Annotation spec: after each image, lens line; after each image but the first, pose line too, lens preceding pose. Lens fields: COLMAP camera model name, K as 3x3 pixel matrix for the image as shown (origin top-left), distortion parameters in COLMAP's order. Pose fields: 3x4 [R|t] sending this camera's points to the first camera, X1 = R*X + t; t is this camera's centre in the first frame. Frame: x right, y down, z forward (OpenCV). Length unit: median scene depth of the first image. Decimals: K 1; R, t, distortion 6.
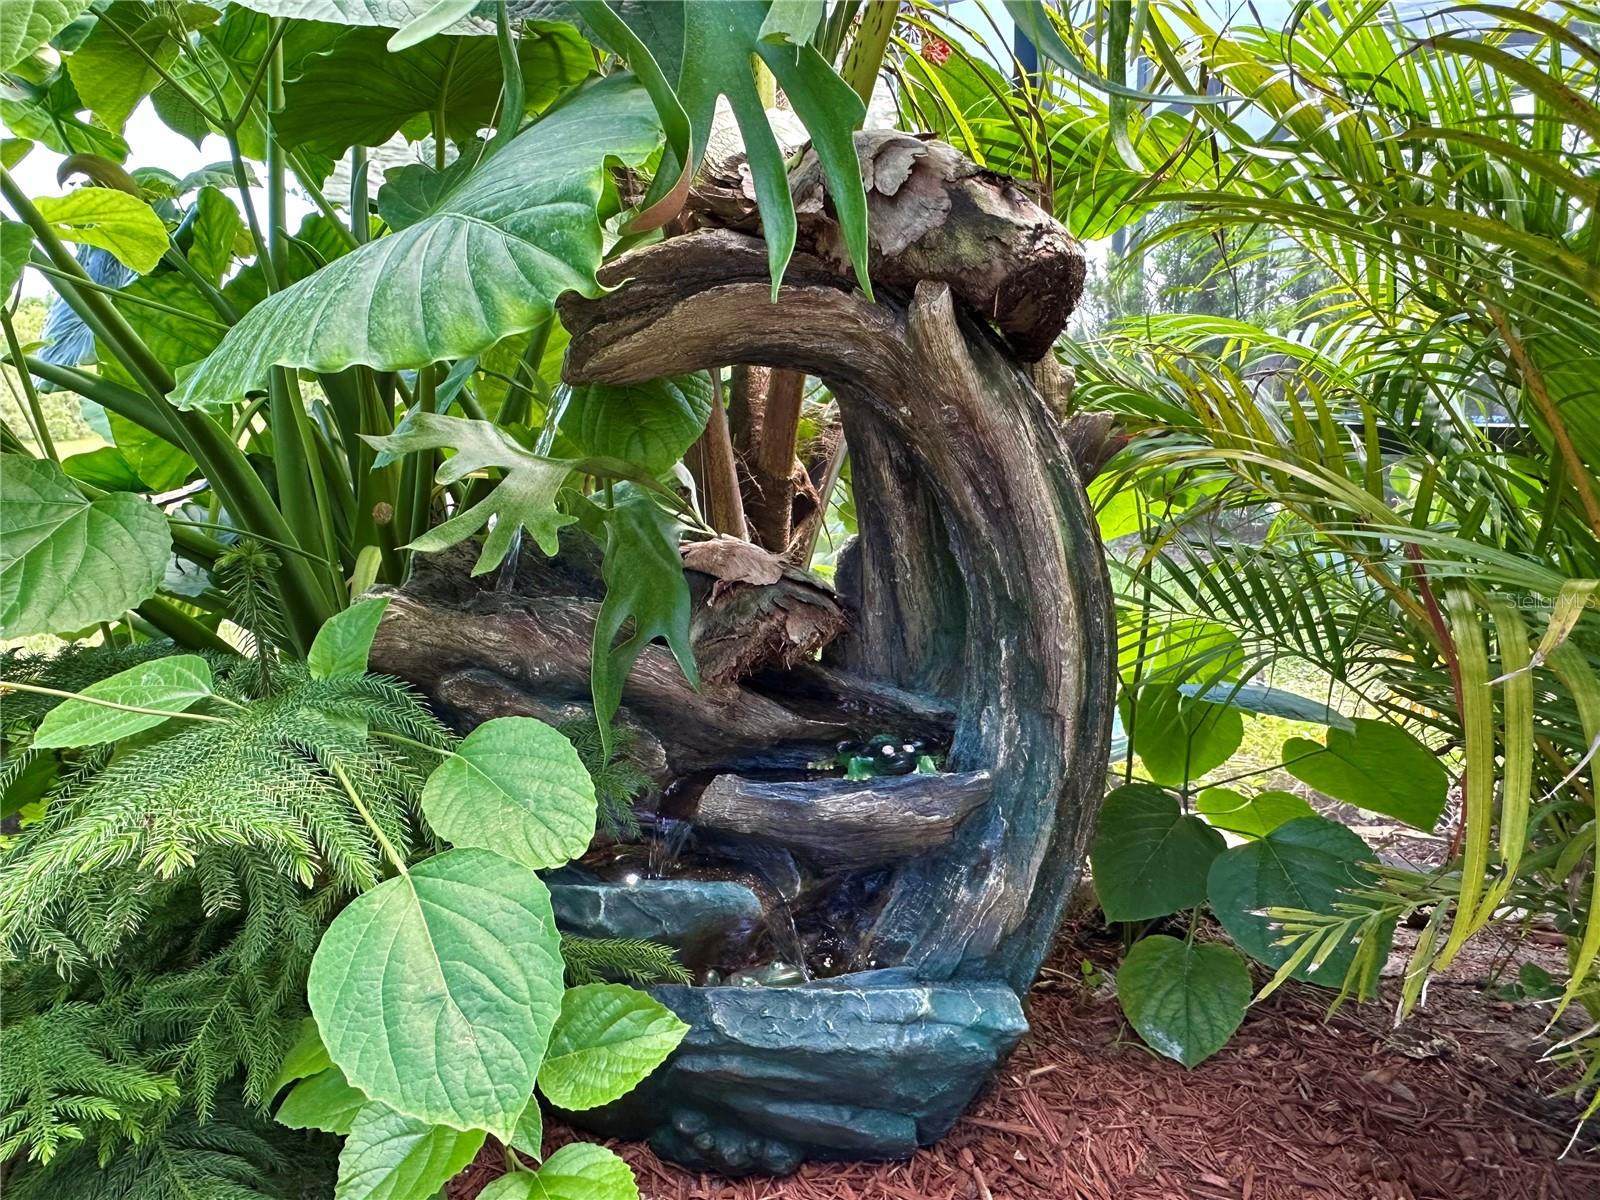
lens RADIAL K [[1096.5, 0, 799.1], [0, 1096.5, 604.3], [0, 0, 1]] dist [-0.005763, -0.000614]
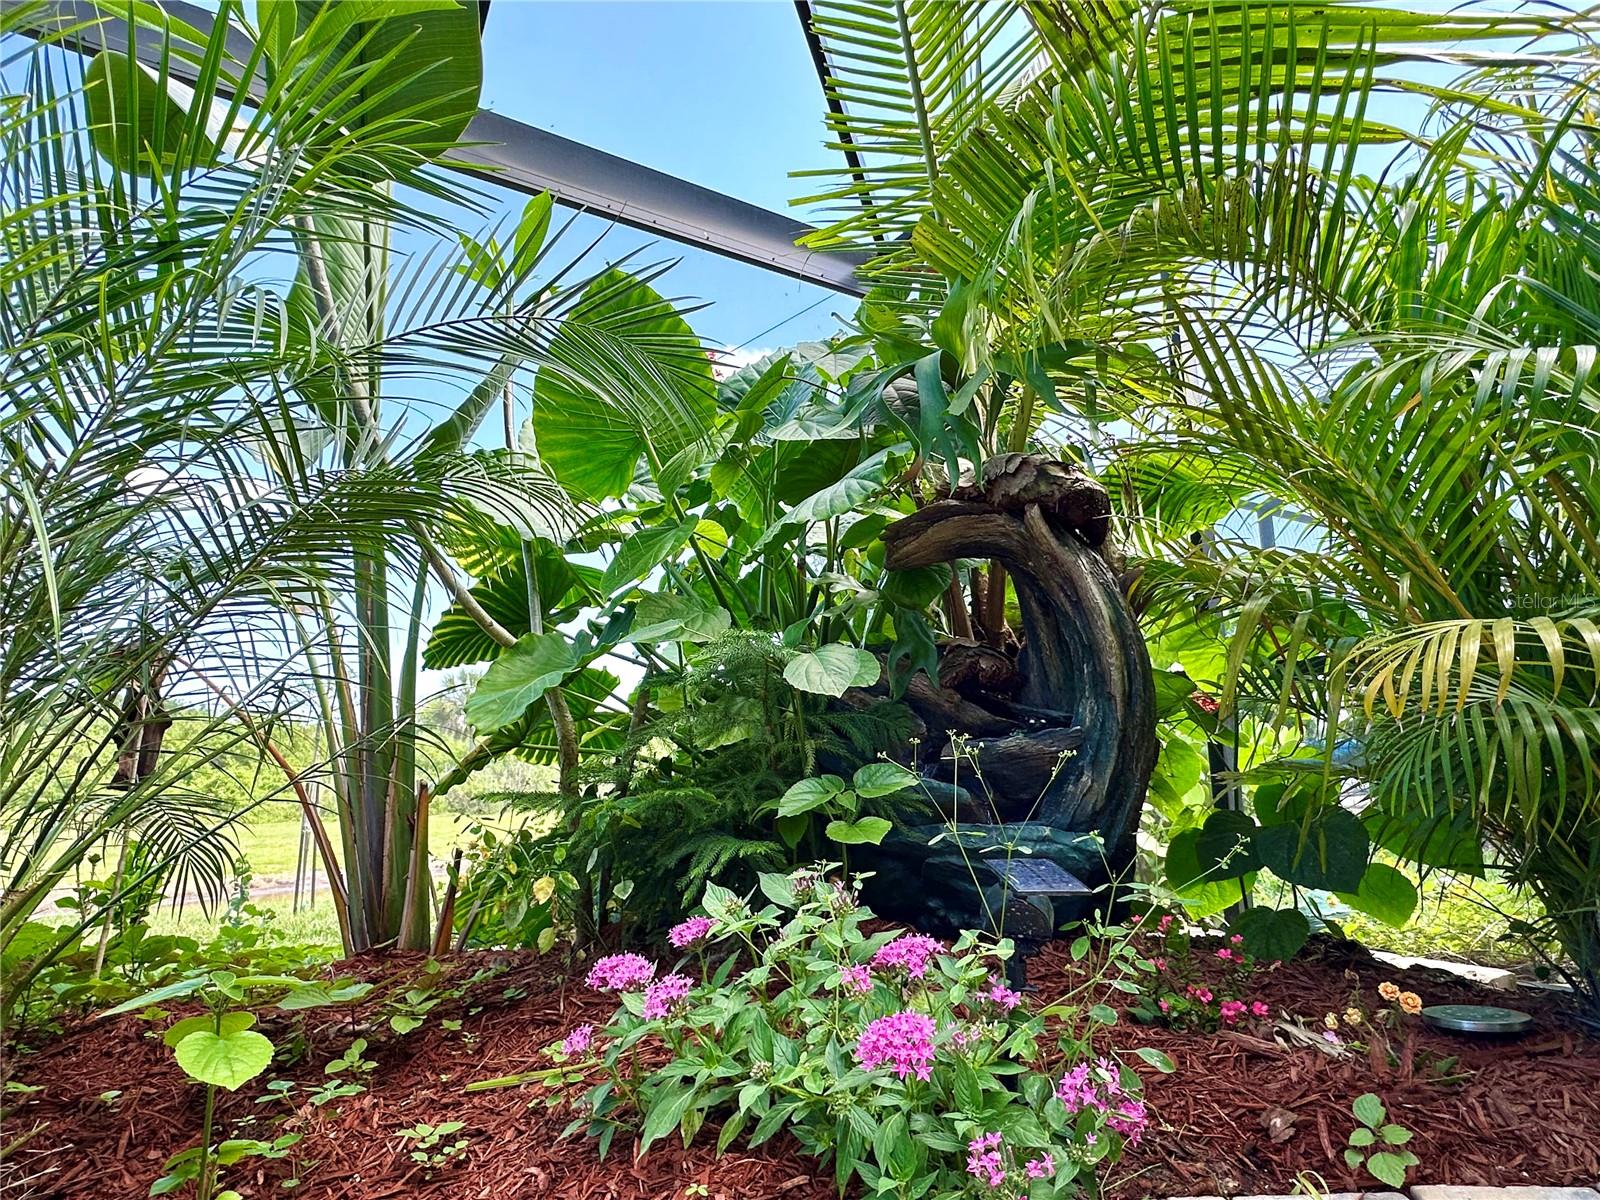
lens RADIAL K [[934.7, 0, 798.4], [0, 934.7, 598.0], [0, 0, 1]] dist [0.003347, 0.000109]
pose [[0.938032, -0.066874, -0.340036, 0.319996], [-0.069833, 0.924601, -0.374482, 0.688538], [0.339441, 0.375021, 0.862635, -0.848917]]
